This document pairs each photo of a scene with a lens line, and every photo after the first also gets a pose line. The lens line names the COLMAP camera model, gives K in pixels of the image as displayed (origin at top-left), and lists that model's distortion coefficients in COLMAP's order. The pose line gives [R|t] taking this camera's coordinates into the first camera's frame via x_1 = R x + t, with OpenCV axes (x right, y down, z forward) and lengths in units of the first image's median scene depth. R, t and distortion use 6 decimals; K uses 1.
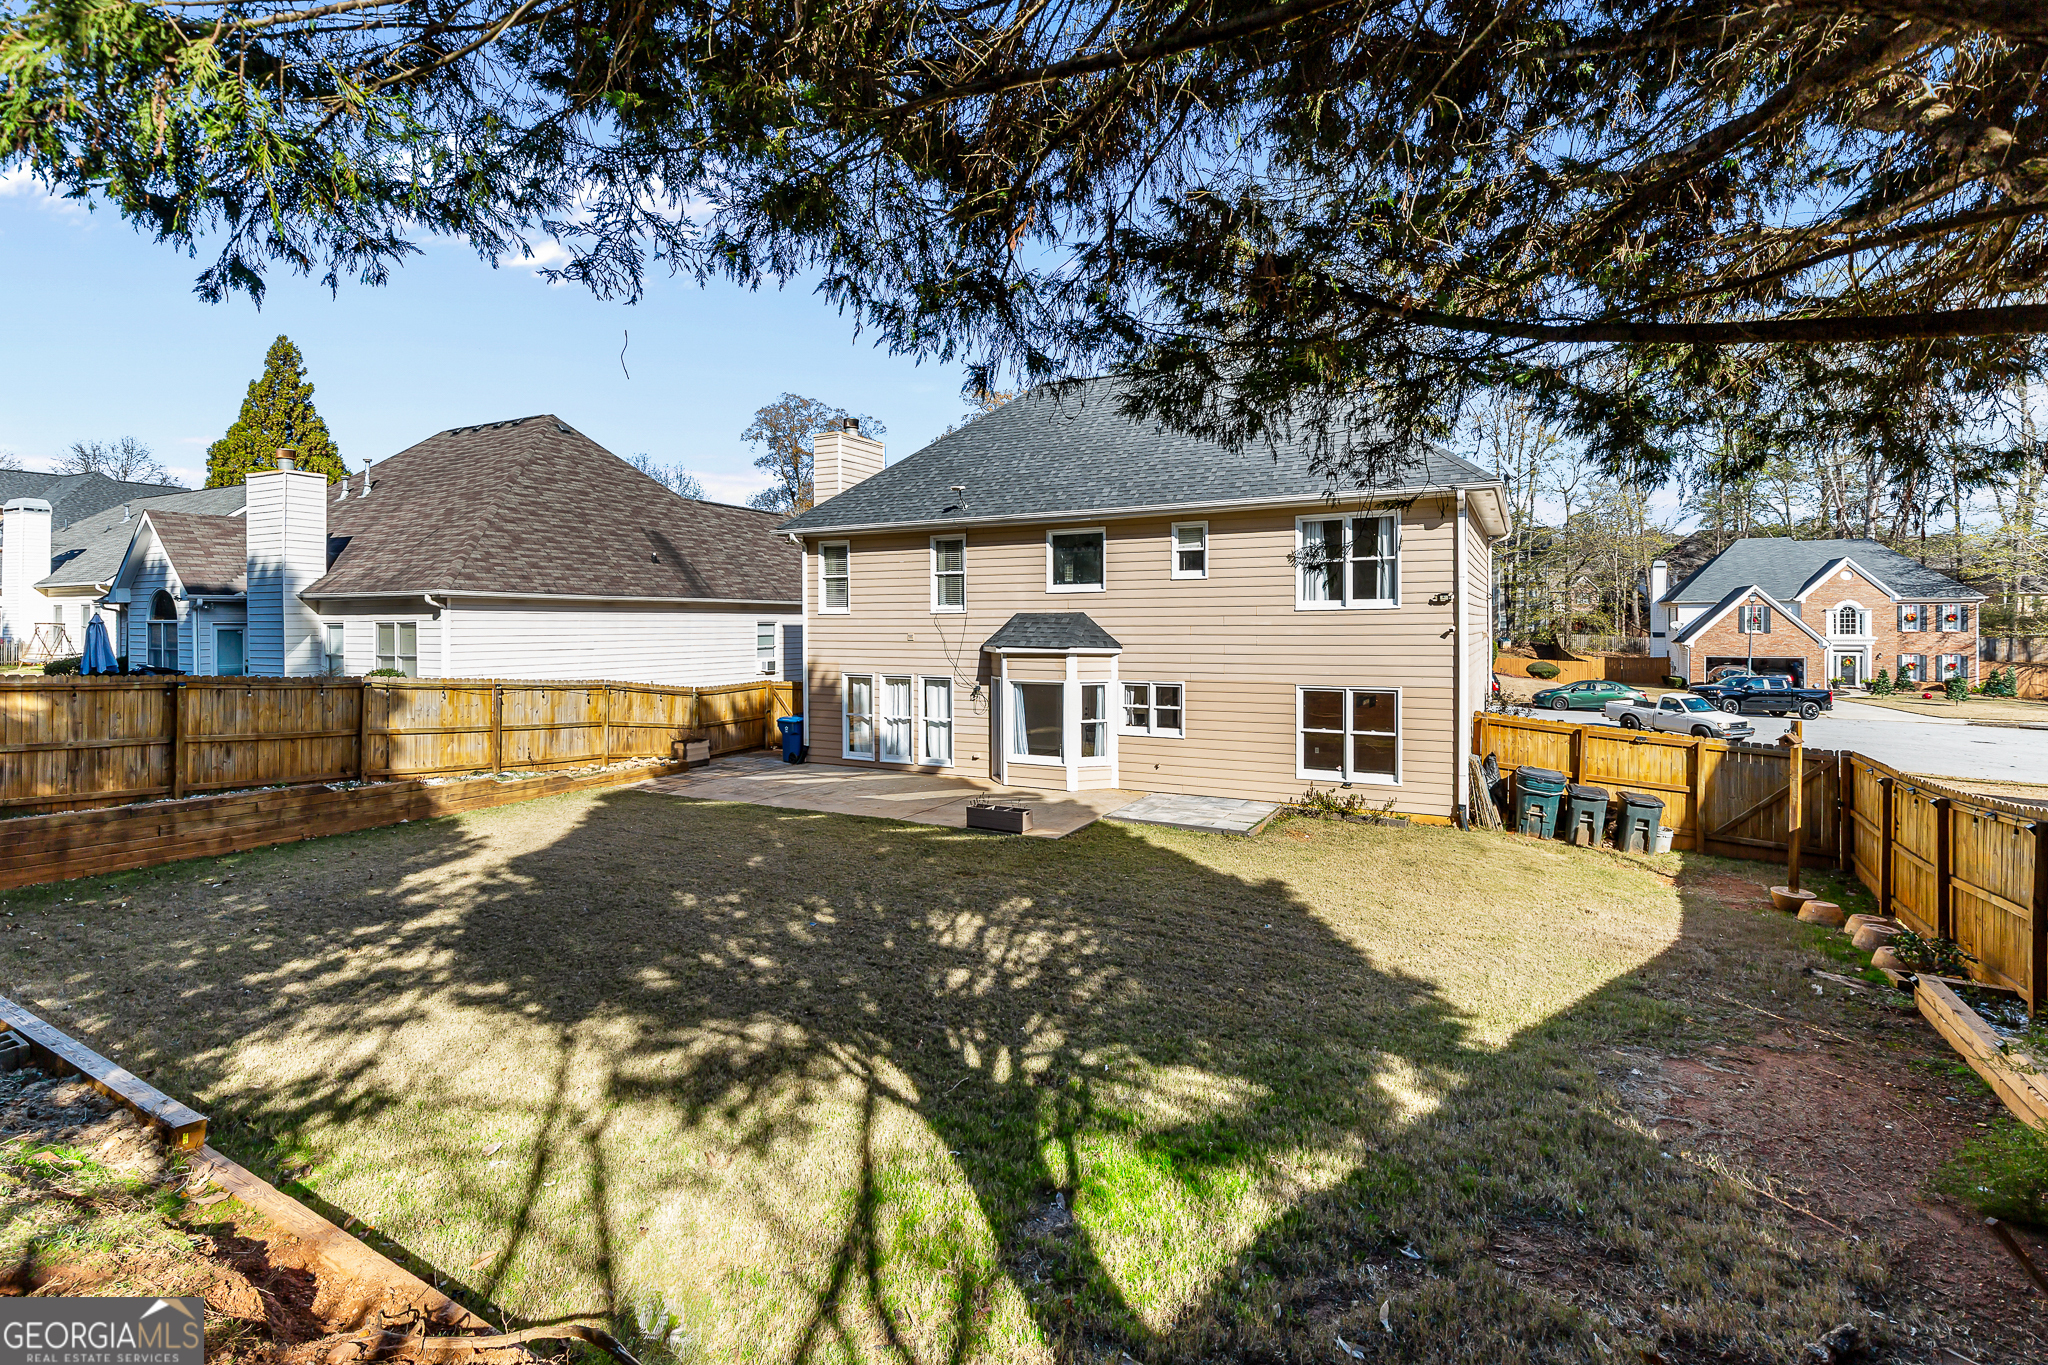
lens RADIAL K [[950.5, 0, 1041.7], [0, 950.5, 625.6], [0, 0, 1]] dist [0.002917, 0.000758]
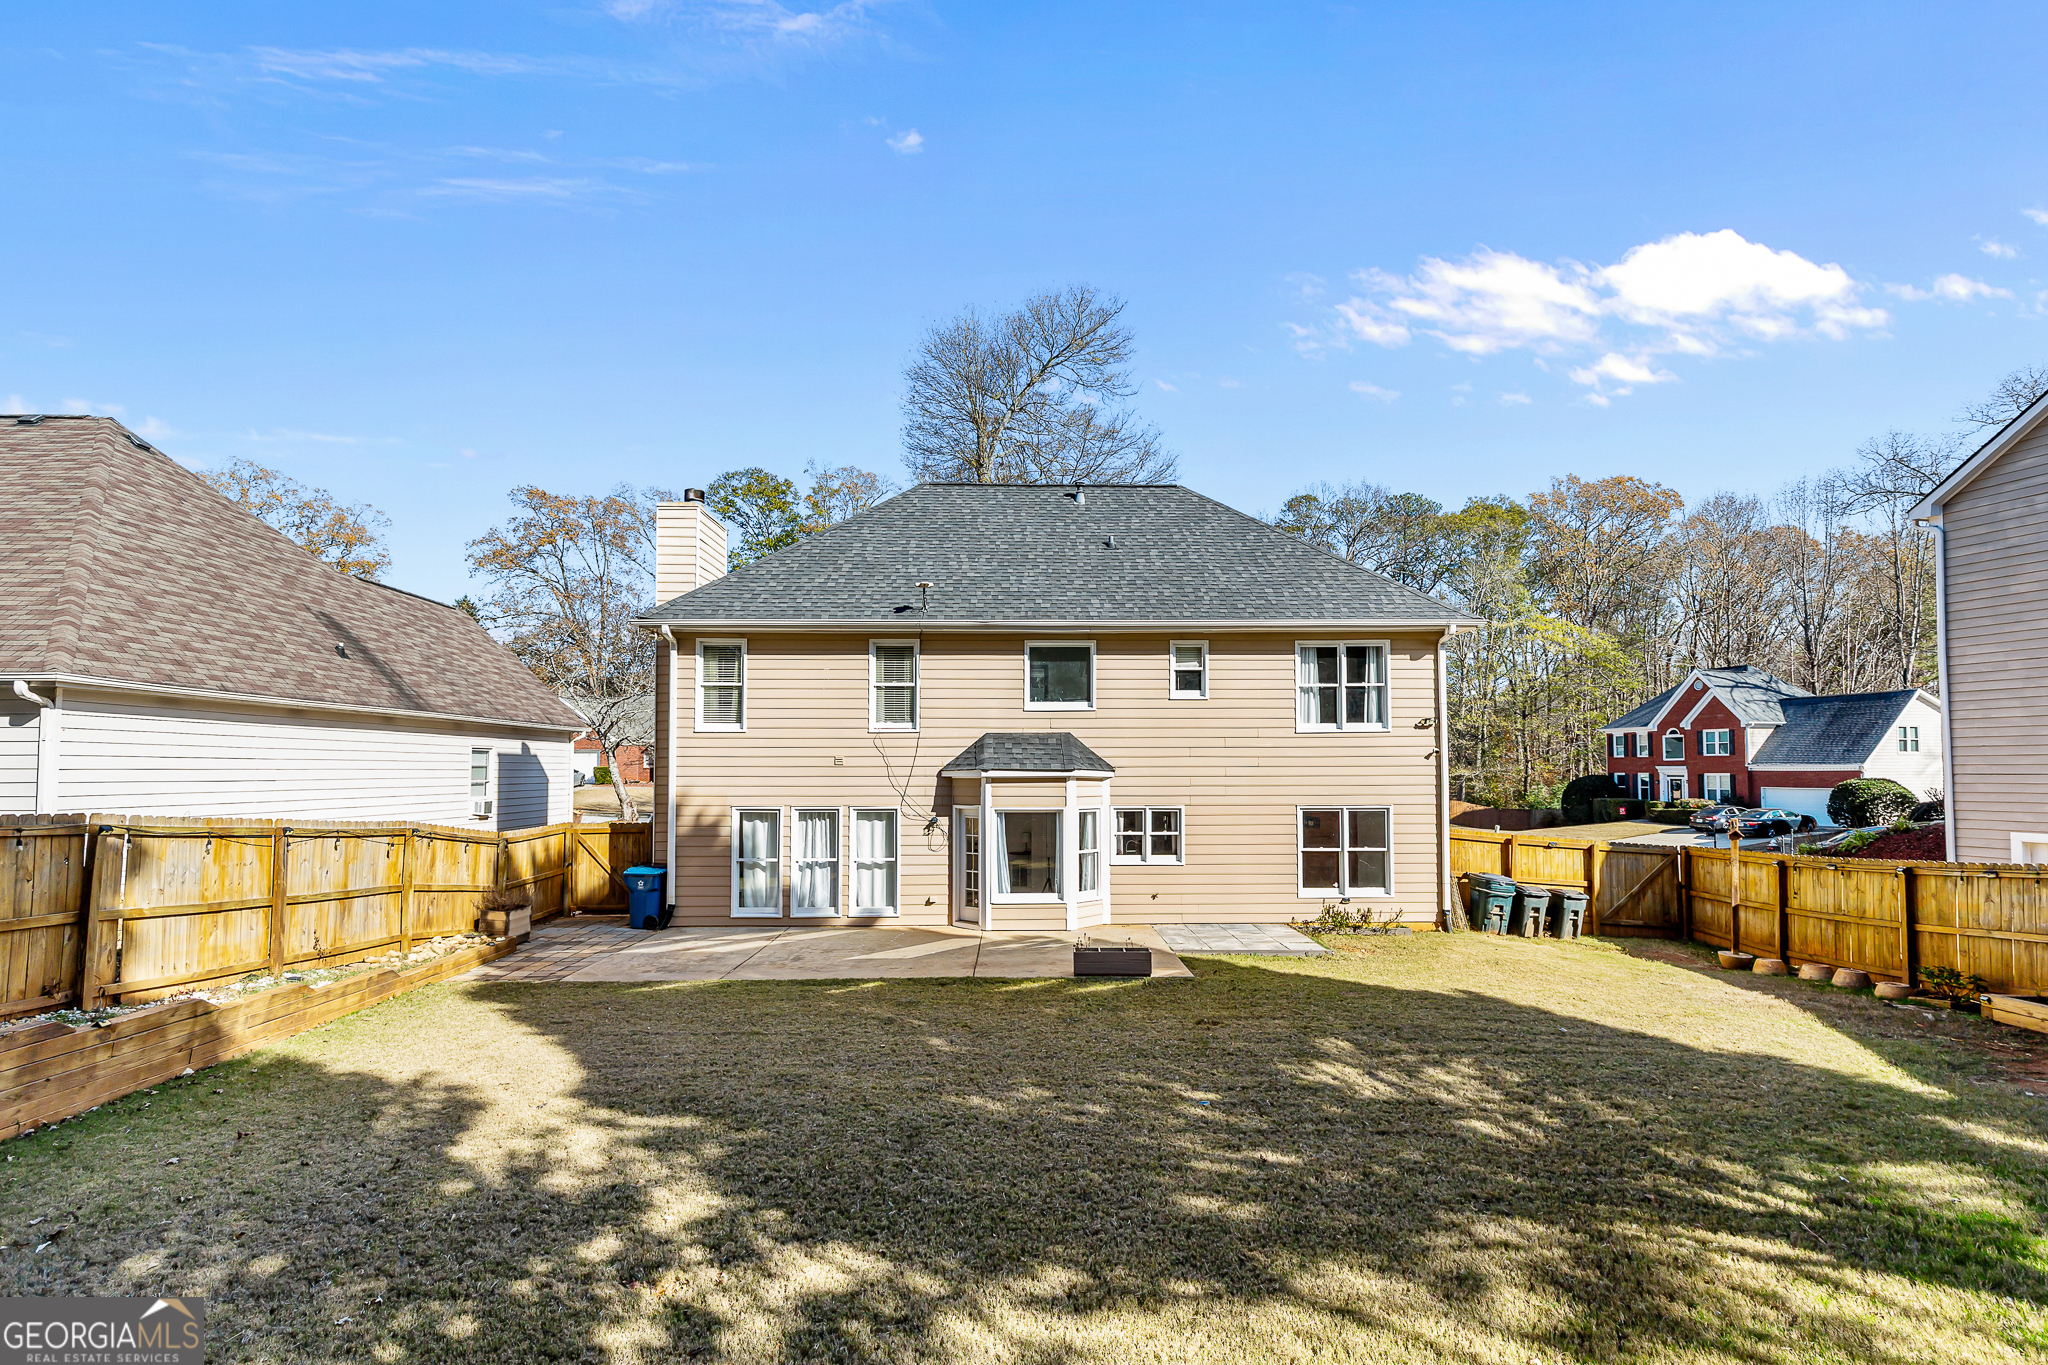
lens RADIAL K [[953.7, 0, 1052.5], [0, 953.7, 740.6], [0, 0, 1]] dist [0.003990, 0.000384]
pose [[0.872419, 0.016669, 0.488474, -0.447569], [0.000152, 0.999409, -0.034376, 0.027065], [-0.488759, 0.030064, 0.871901, 0.226617]]
